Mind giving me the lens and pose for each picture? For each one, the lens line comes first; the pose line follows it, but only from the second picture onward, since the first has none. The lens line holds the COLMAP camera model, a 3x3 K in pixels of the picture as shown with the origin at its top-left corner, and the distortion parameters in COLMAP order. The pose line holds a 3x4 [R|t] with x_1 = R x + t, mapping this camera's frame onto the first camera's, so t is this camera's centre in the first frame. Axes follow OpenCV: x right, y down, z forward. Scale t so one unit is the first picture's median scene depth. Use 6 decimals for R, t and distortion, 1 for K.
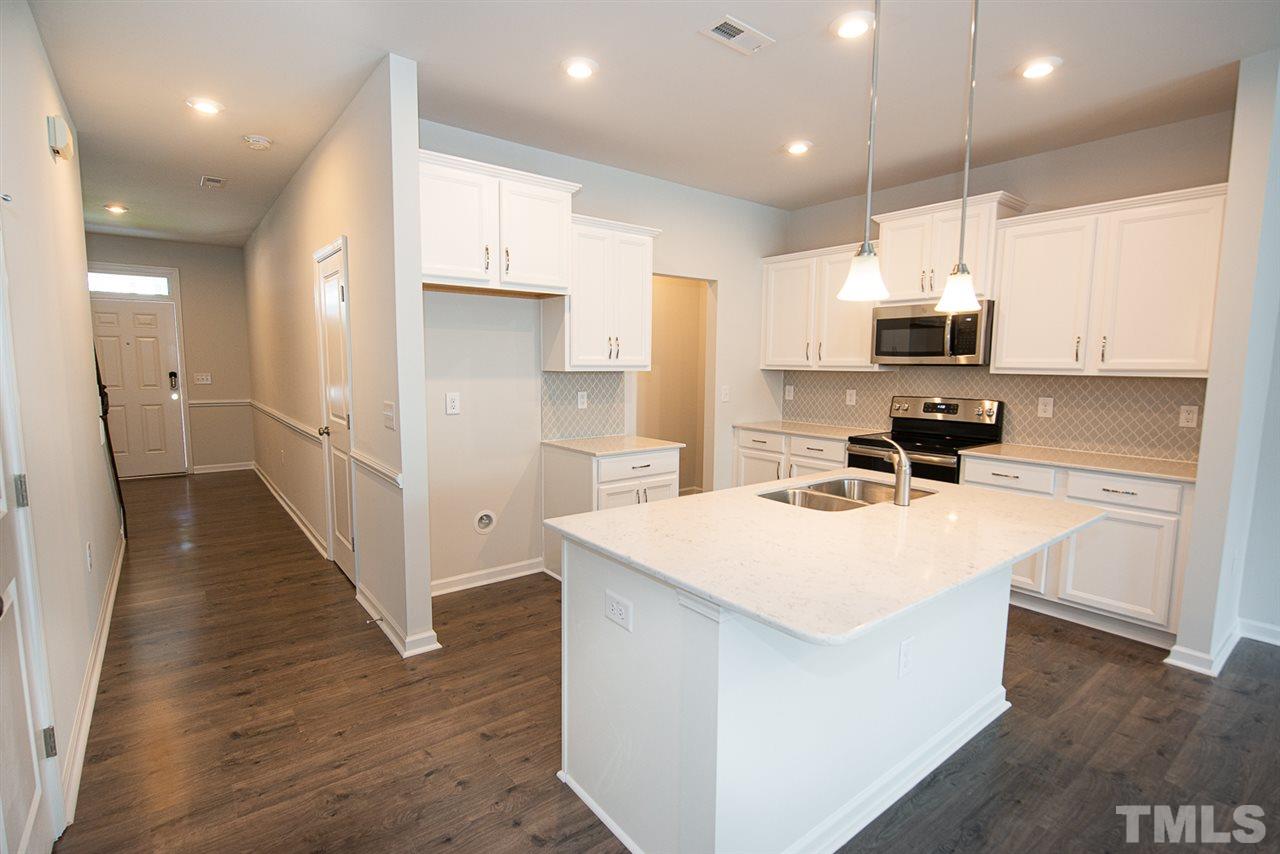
lens RADIAL K [[612.0, 0, 640.0], [0, 612.0, 427.0], [0, 0, 1]] dist [-0.000095, 0.000224]
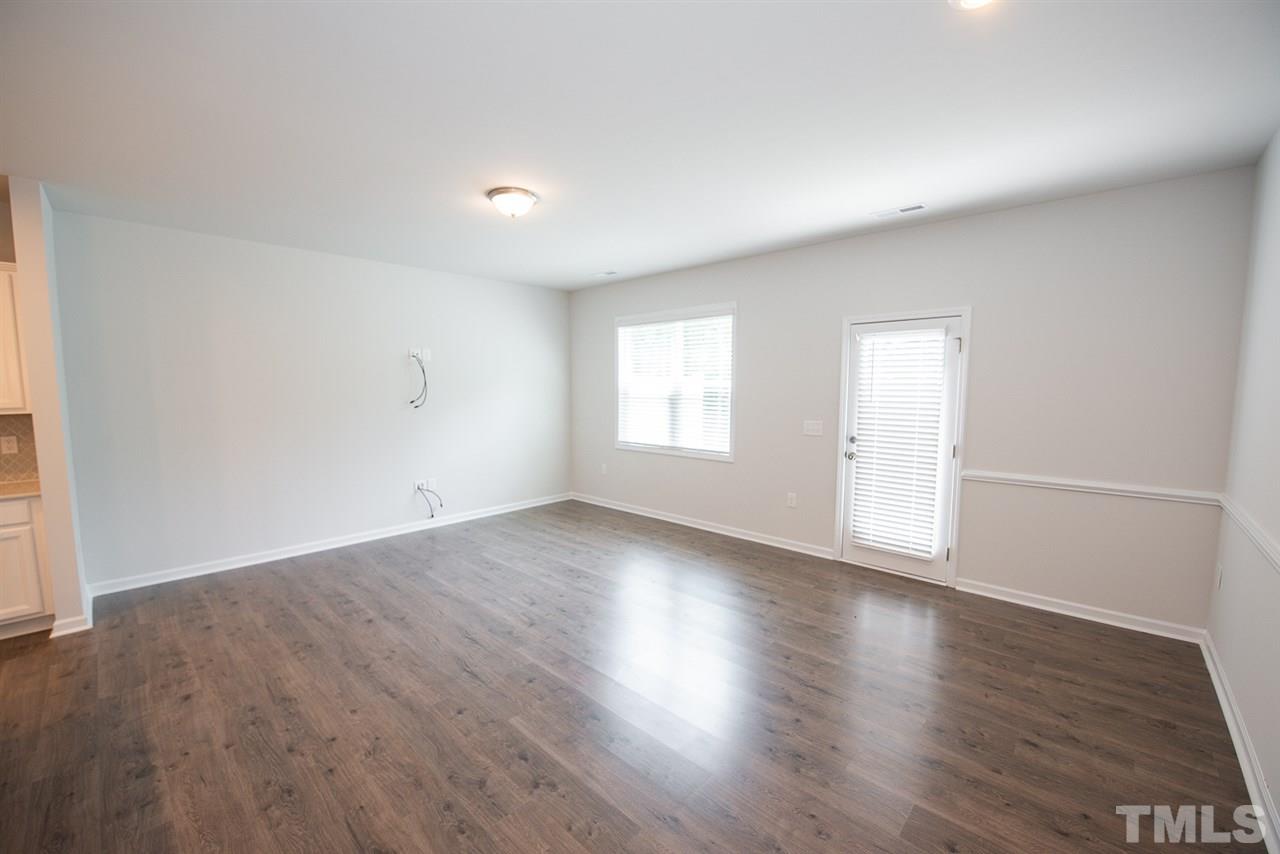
lens RADIAL K [[518.7, 0, 630.4], [0, 518.7, 428.0], [0, 0, 1]] dist [-0.015115, -0.000213]
pose [[-0.135742, -0.091759, 0.986486, -0.229351], [0.108947, 0.988281, 0.106917, -0.021133], [-0.984736, 0.121988, -0.124155, -0.081247]]
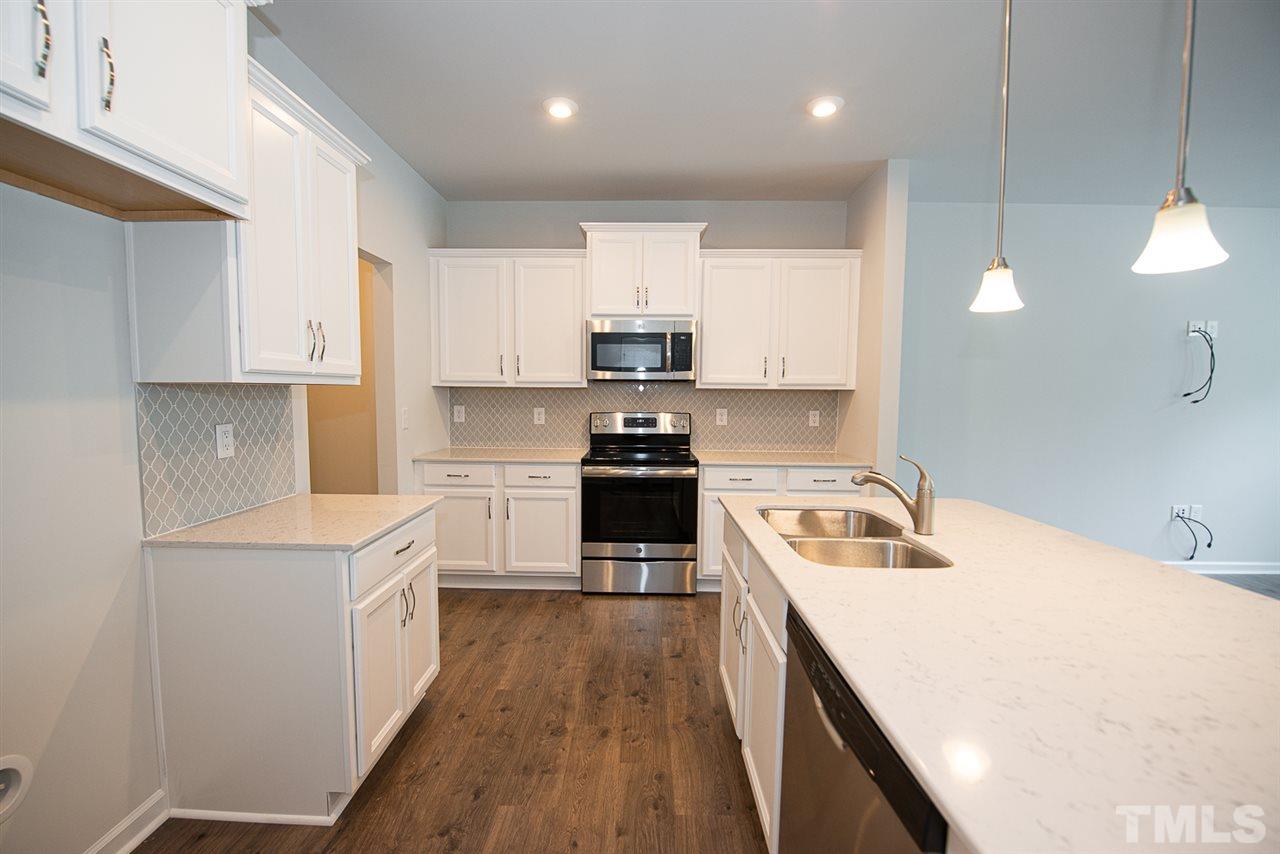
lens RADIAL K [[518.7, 0, 630.4], [0, 518.7, 428.0], [0, 0, 1]] dist [-0.015115, -0.000213]
pose [[0.641503, -0.058008, 0.764924, -0.219083], [0.077984, 0.996902, 0.010199, -0.034987], [-0.763146, 0.053109, 0.644040, 0.492343]]
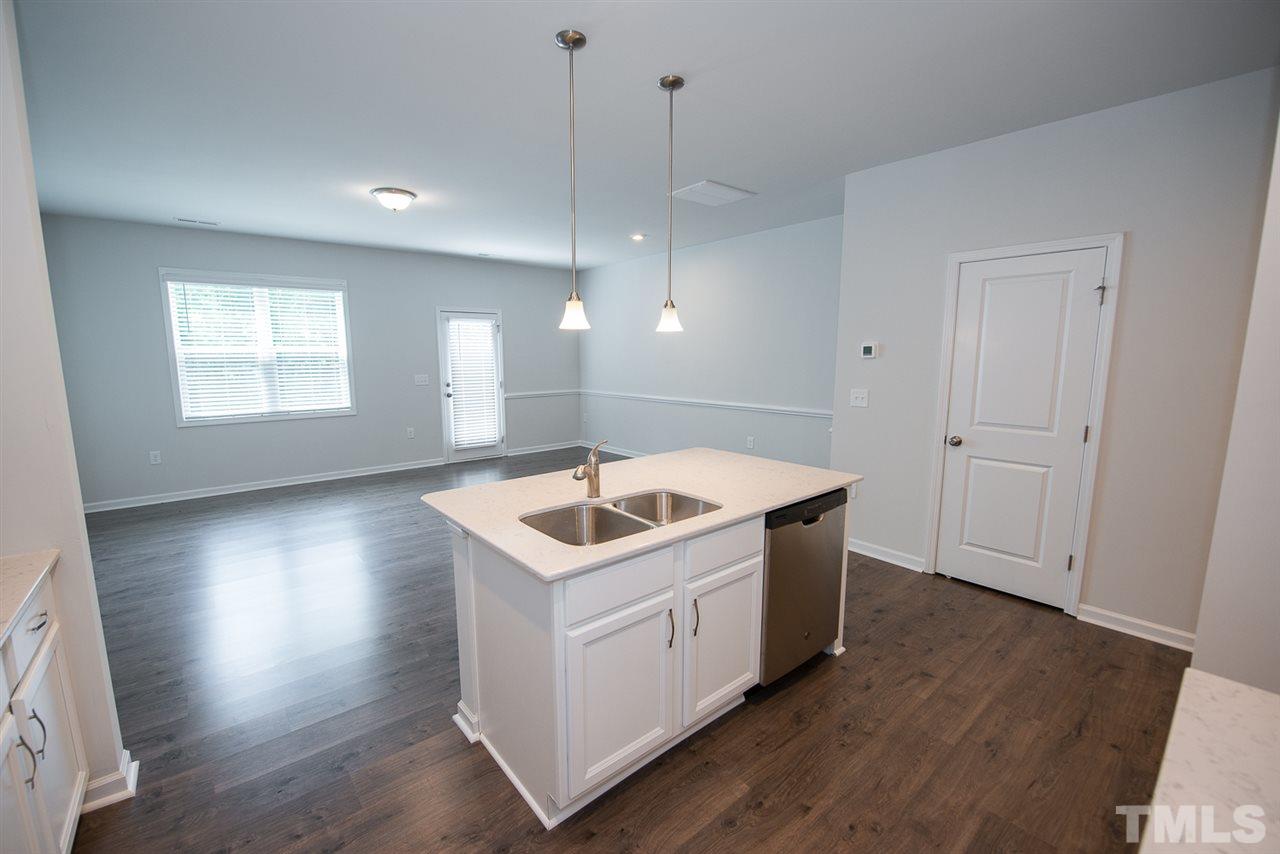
lens RADIAL K [[518.7, 0, 630.4], [0, 518.7, 428.0], [0, 0, 1]] dist [-0.015115, -0.000213]
pose [[-0.999911, -0.003855, -0.012792, 0.212117], [-0.006970, 0.967355, 0.253330, -0.138507], [0.011397, 0.253396, -0.967295, 1.100000]]
